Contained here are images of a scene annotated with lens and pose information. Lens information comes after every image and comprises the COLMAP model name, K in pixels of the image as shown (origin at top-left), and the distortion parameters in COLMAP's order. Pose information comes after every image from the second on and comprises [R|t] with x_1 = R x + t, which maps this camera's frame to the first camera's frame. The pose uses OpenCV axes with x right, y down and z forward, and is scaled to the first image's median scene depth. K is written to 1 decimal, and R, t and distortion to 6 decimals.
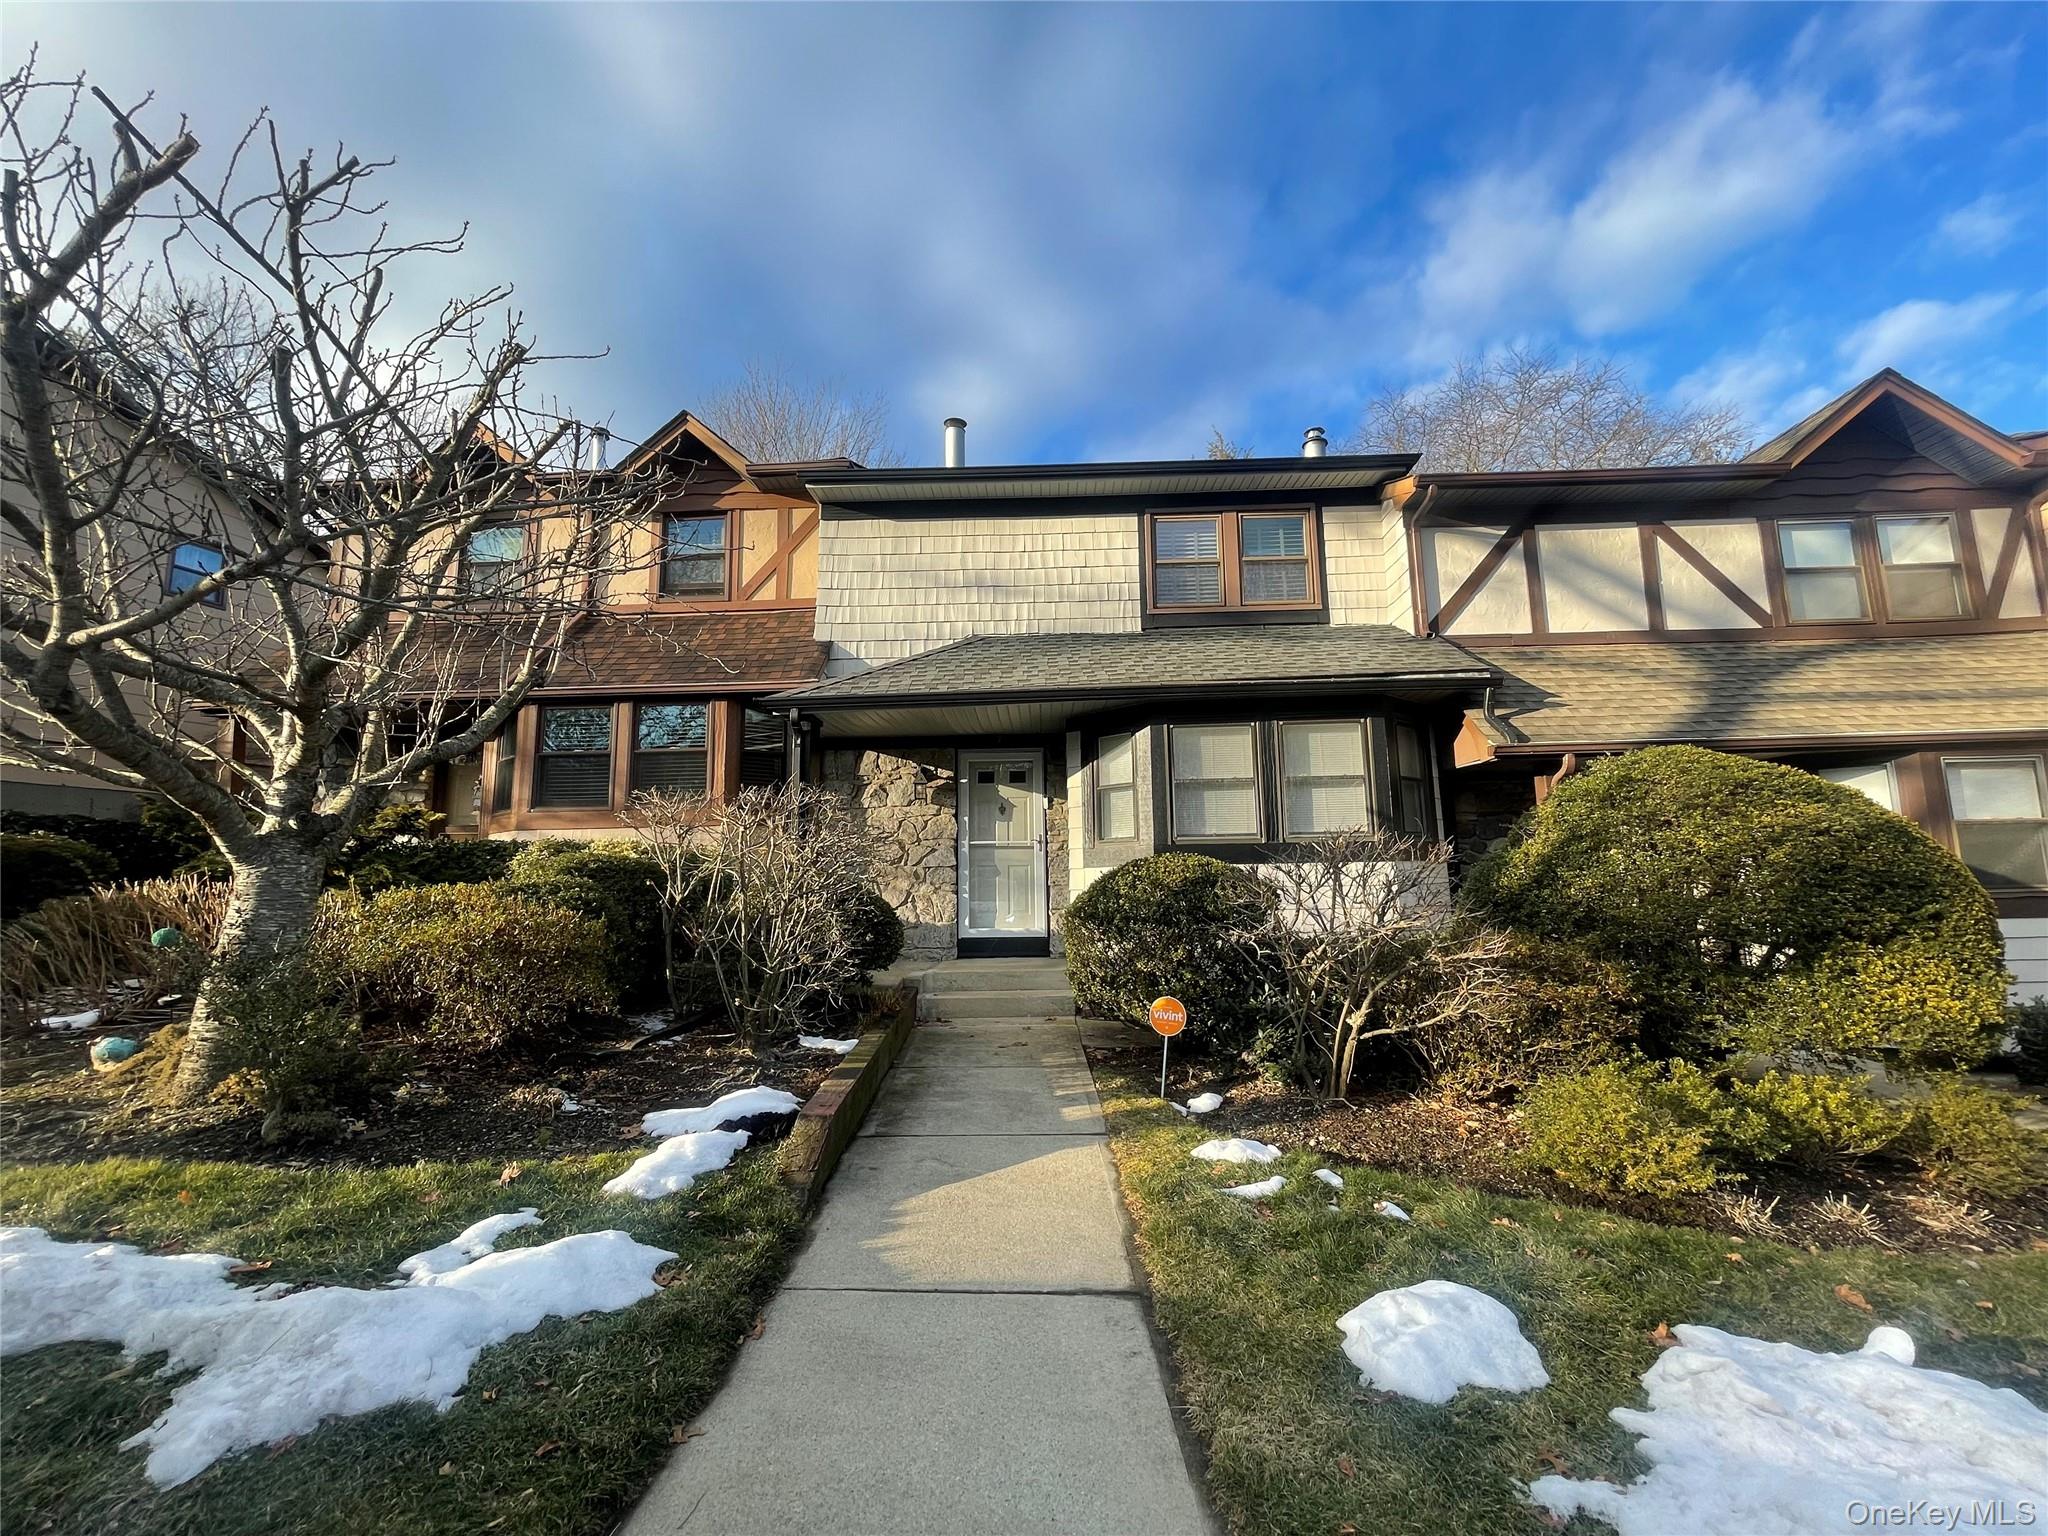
lens RADIAL K [[830.5, 0, 1022.6], [0, 830.5, 774.0], [0, 0, 1]] dist [0.002044, 0.001164]
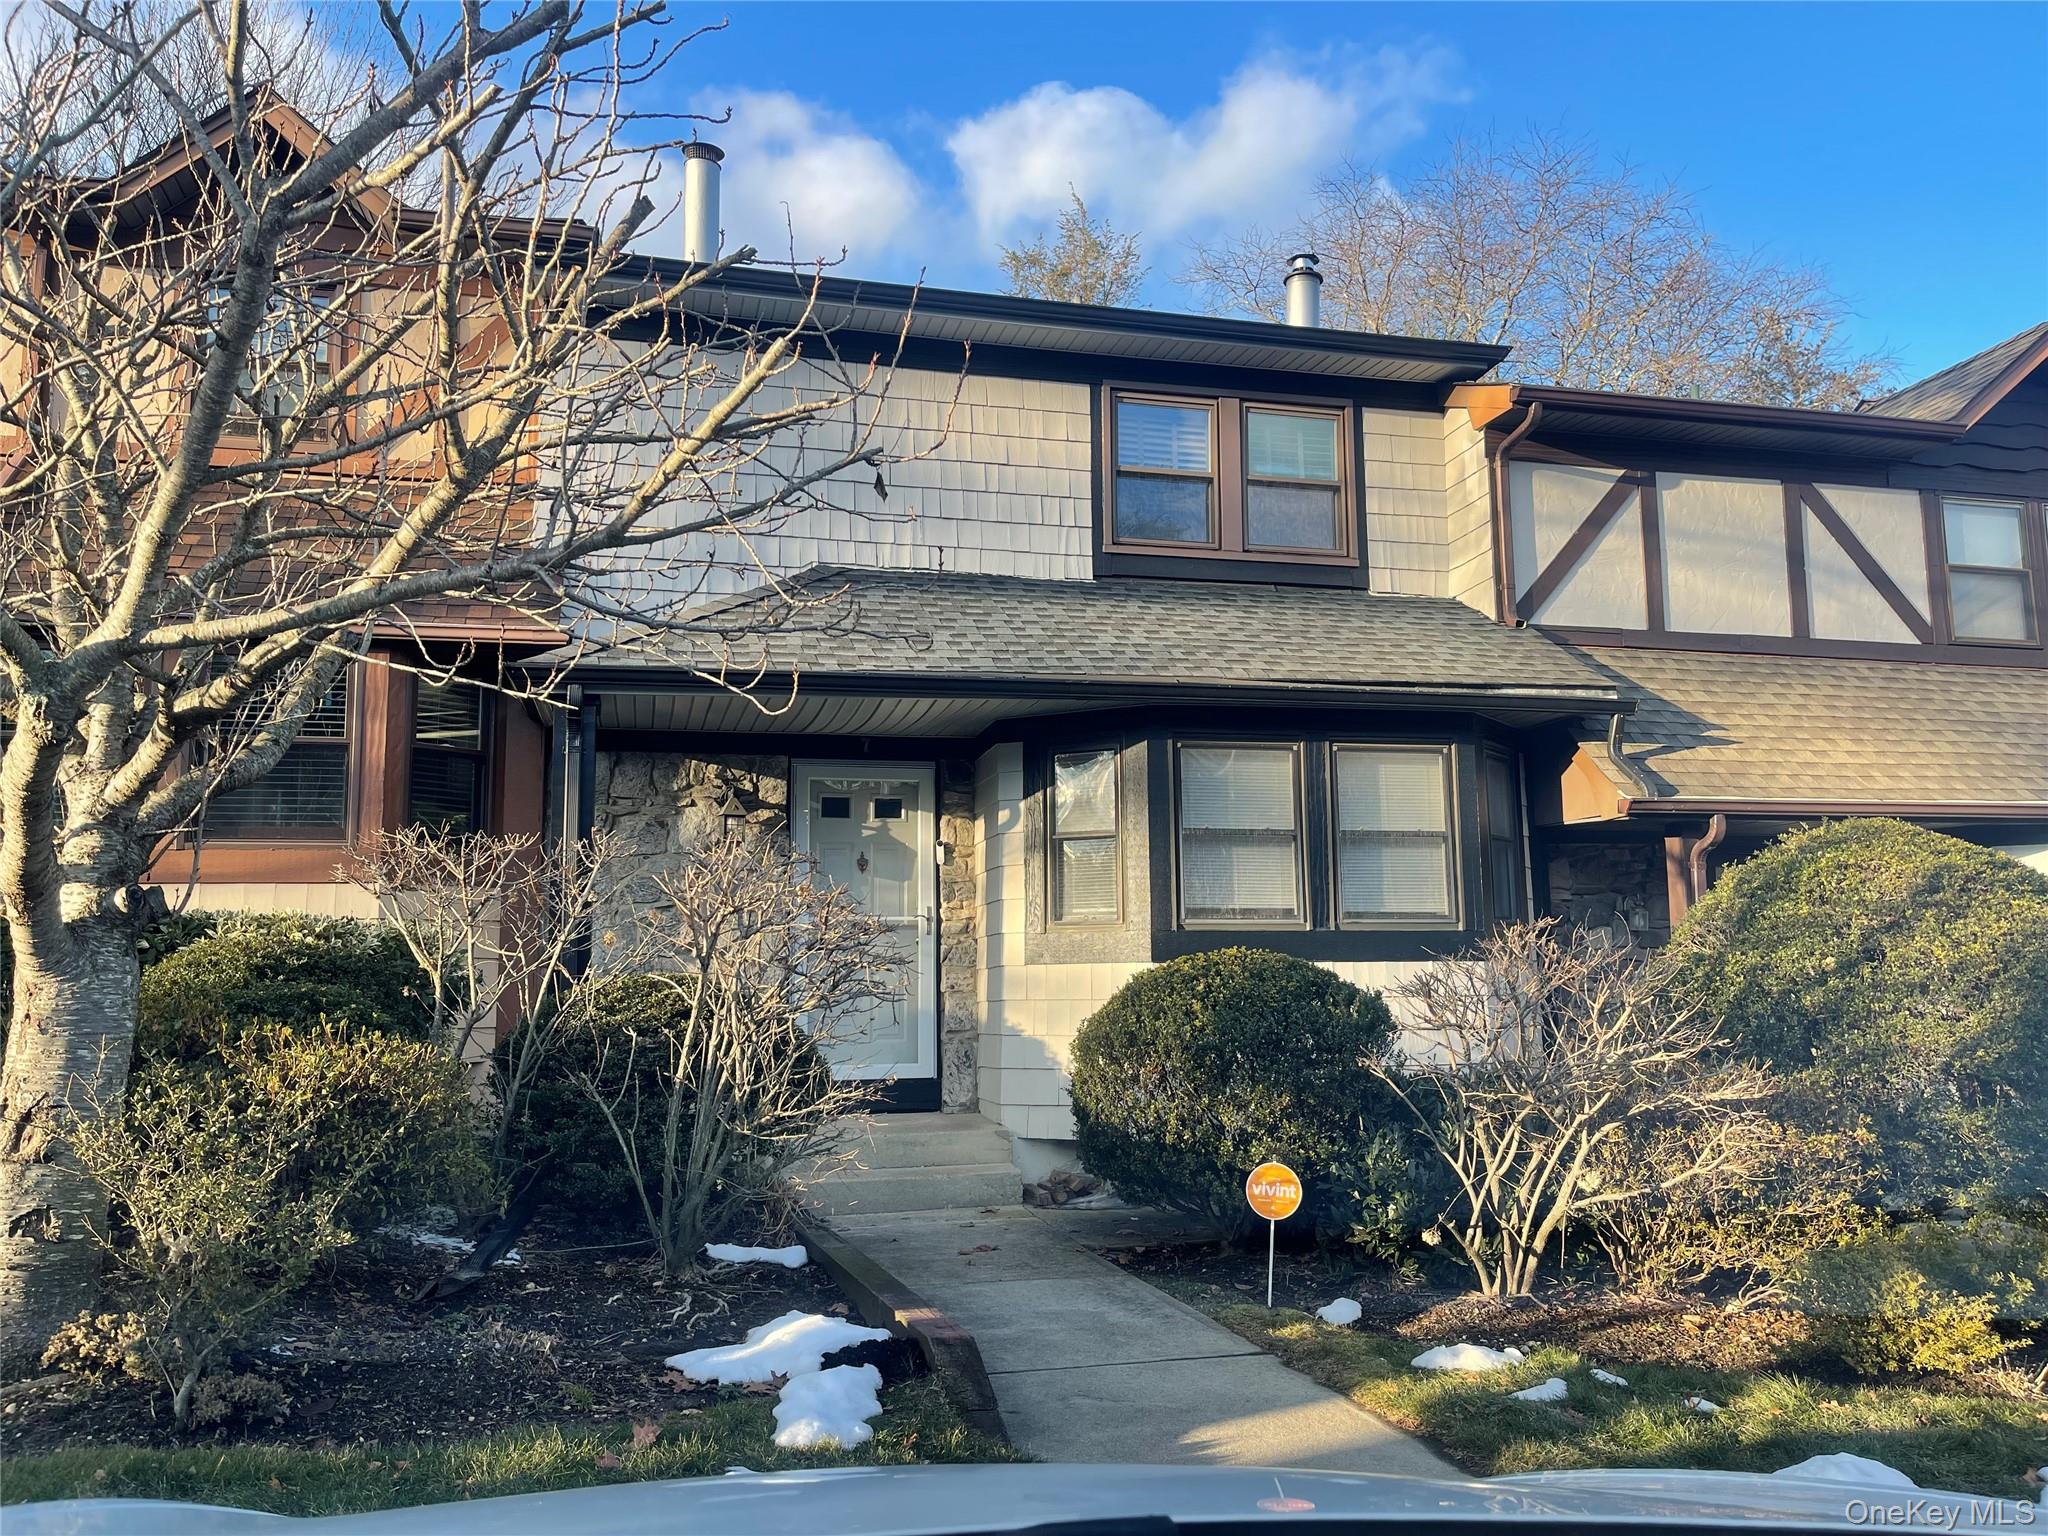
lens RADIAL K [[1562.8, 0, 1024.2], [0, 1562.8, 767.2], [0, 0, 1]] dist [0.029255, -0.004427]
pose [[0.960892, 0.042885, 0.273583, -0.237528], [-0.042868, 0.999062, -0.006043, -0.025317], [-0.273585, -0.005921, 0.961829, -0.113490]]
